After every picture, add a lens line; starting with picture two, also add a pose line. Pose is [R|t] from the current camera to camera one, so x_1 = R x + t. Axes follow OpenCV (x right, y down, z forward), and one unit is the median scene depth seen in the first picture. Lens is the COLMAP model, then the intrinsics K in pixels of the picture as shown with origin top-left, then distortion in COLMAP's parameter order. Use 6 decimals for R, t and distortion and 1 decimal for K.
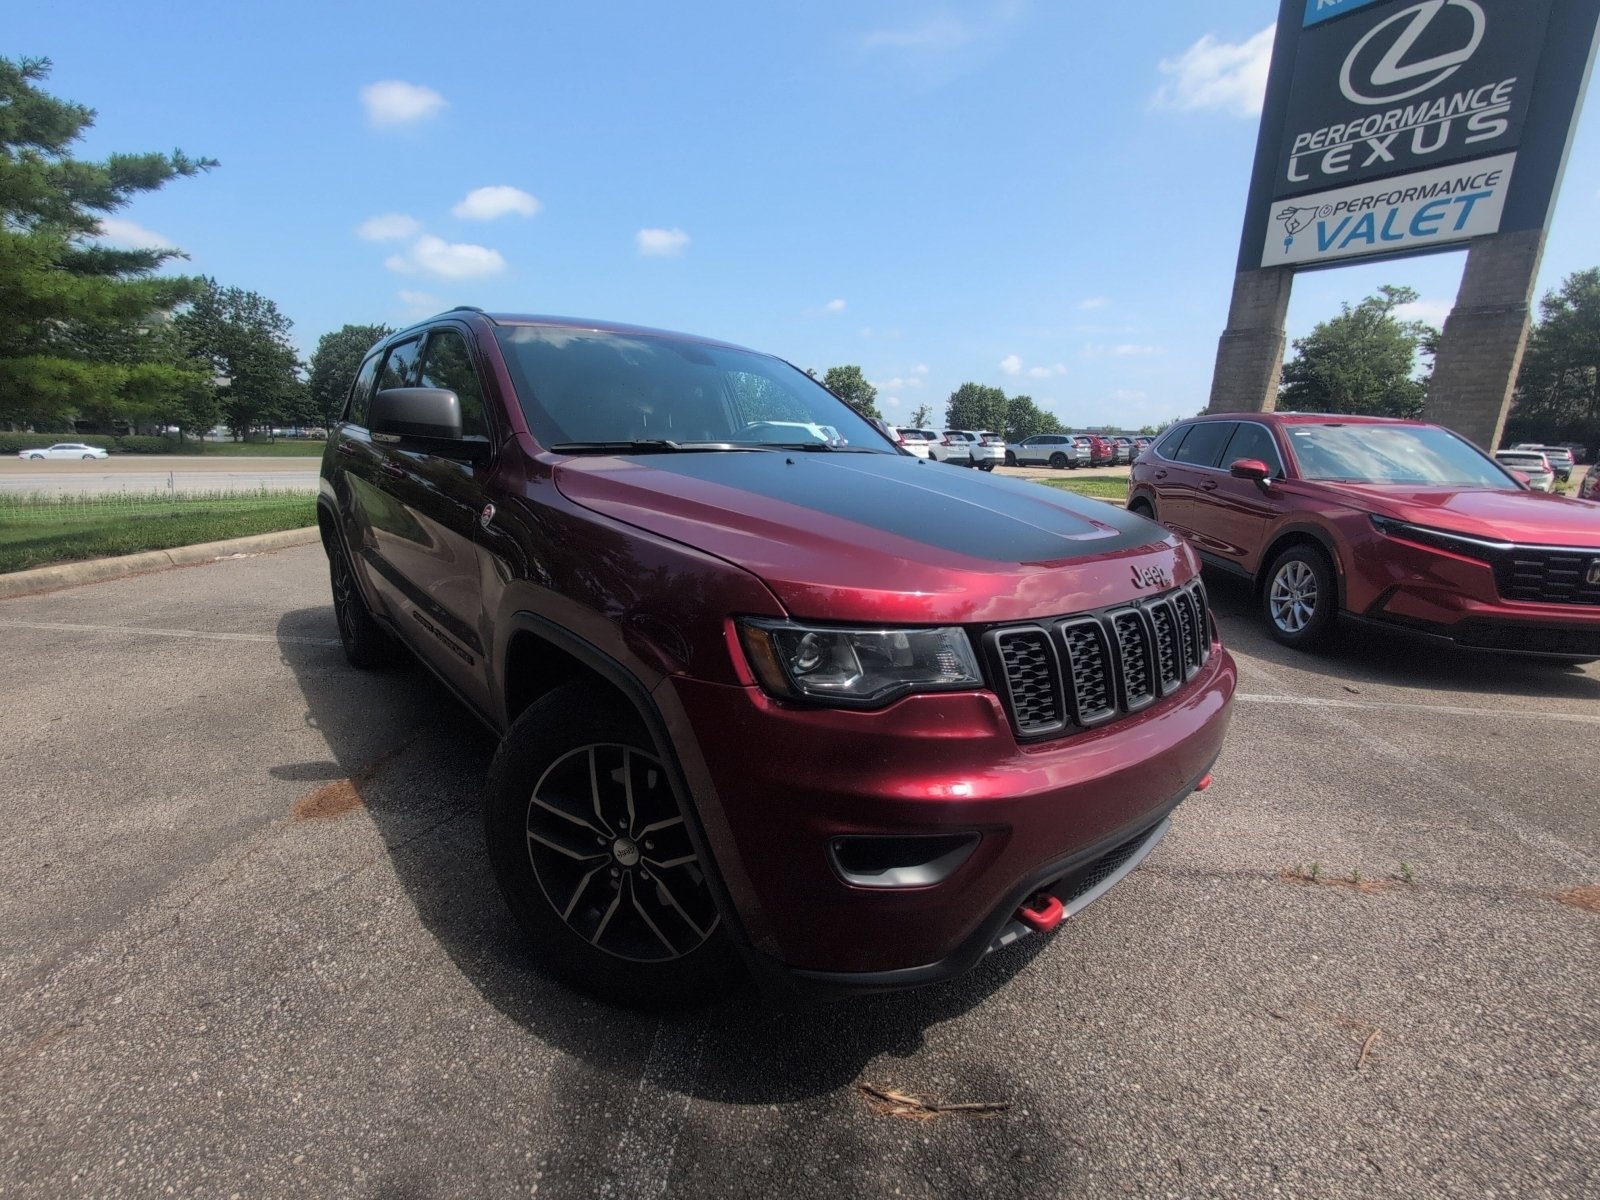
lens RADIAL K [[681.0, 0, 801.2], [0, 681.0, 603.1], [0, 0, 1]] dist [-0.001515, 0.000749]
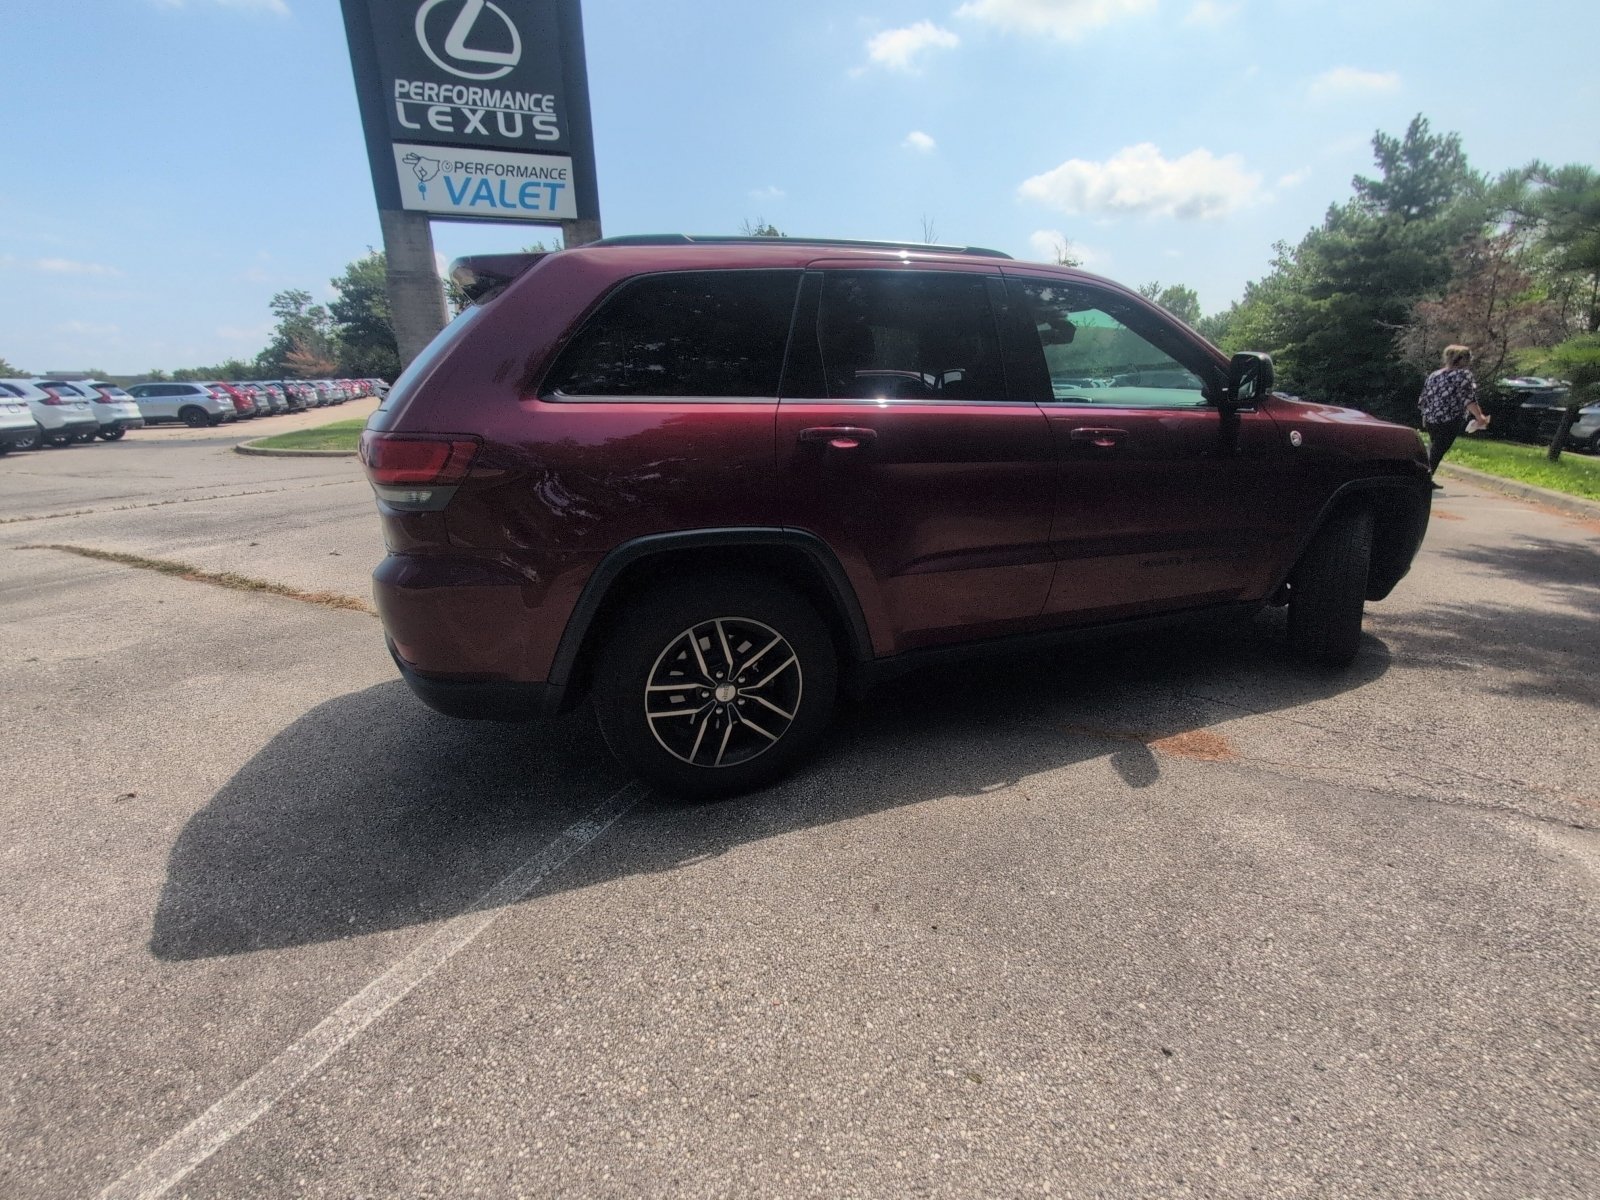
lens RADIAL K [[681.0, 0, 798.5], [0, 681.0, 603.7], [0, 0, 1]] dist [-0.001515, 0.000749]
pose [[0.361034, -0.315907, 0.877415, -0.224171], [0.245133, 0.939936, 0.237551, -0.040117], [-0.899758, 0.129320, 0.416788, 0.137412]]
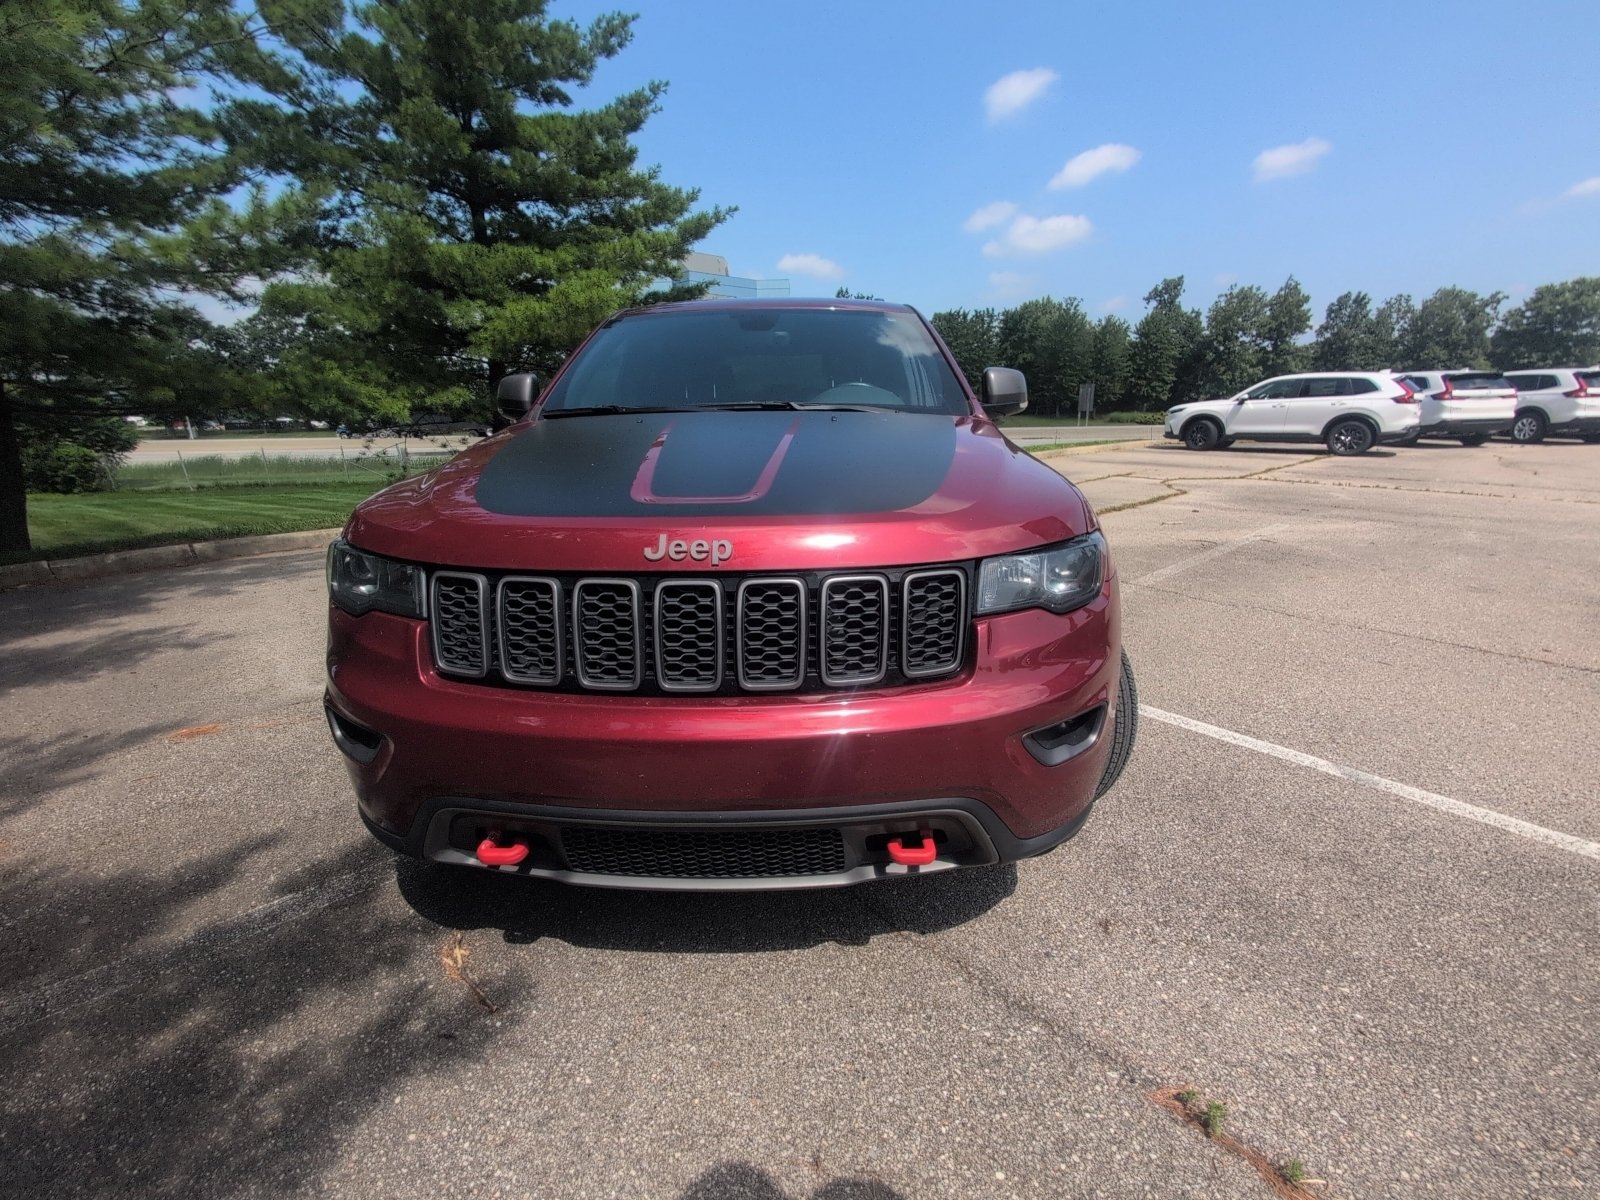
lens RADIAL K [[681.0, 0, 800.3], [0, 681.0, 605.9], [0, 0, 1]] dist [-0.001515, 0.000749]
pose [[0.726160, 0.158521, -0.669002, 0.094544], [-0.127599, 0.987225, 0.095423, -0.005323], [0.675582, 0.016072, 0.737110, 0.037593]]
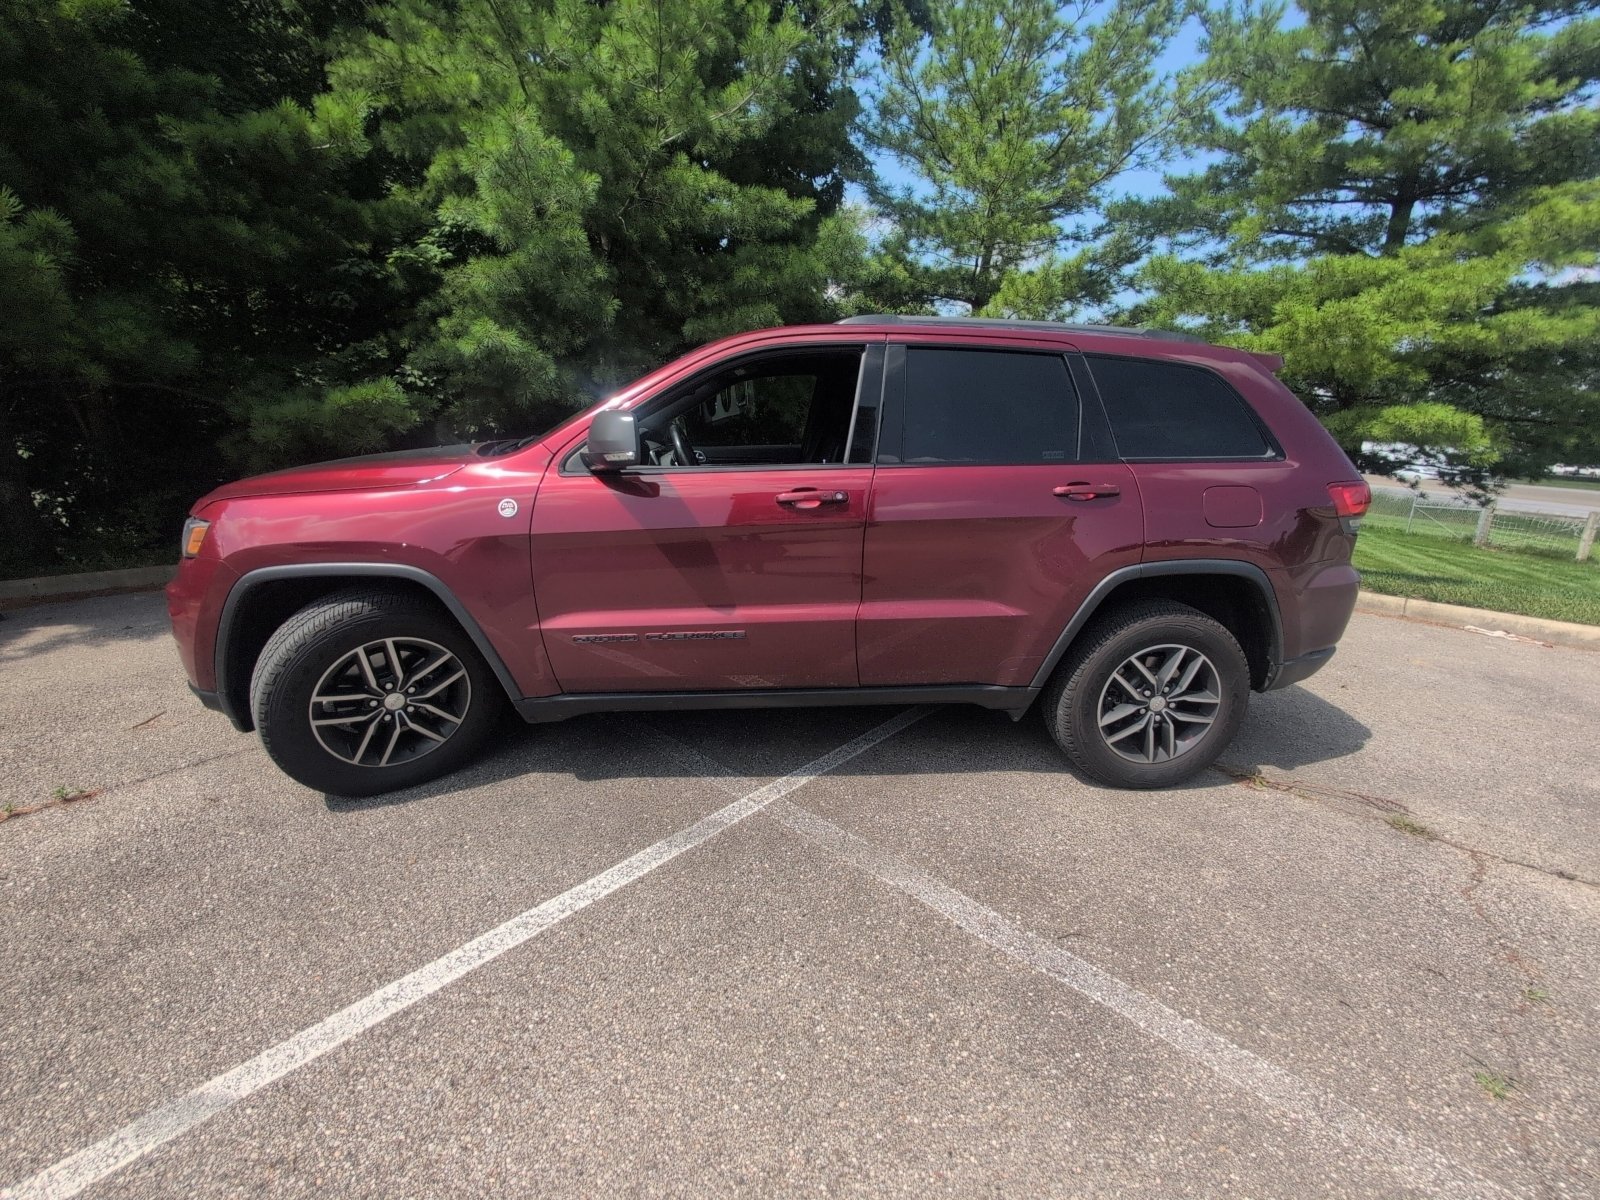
lens RADIAL K [[681.0, 0, 804.3], [0, 681.0, 607.1], [0, 0, 1]] dist [-0.001515, 0.000749]
pose [[-0.598068, 0.159586, -0.785396, 0.098818], [-0.242878, 0.897801, 0.367373, -0.069470], [0.763757, 0.410470, -0.498186, 0.275055]]
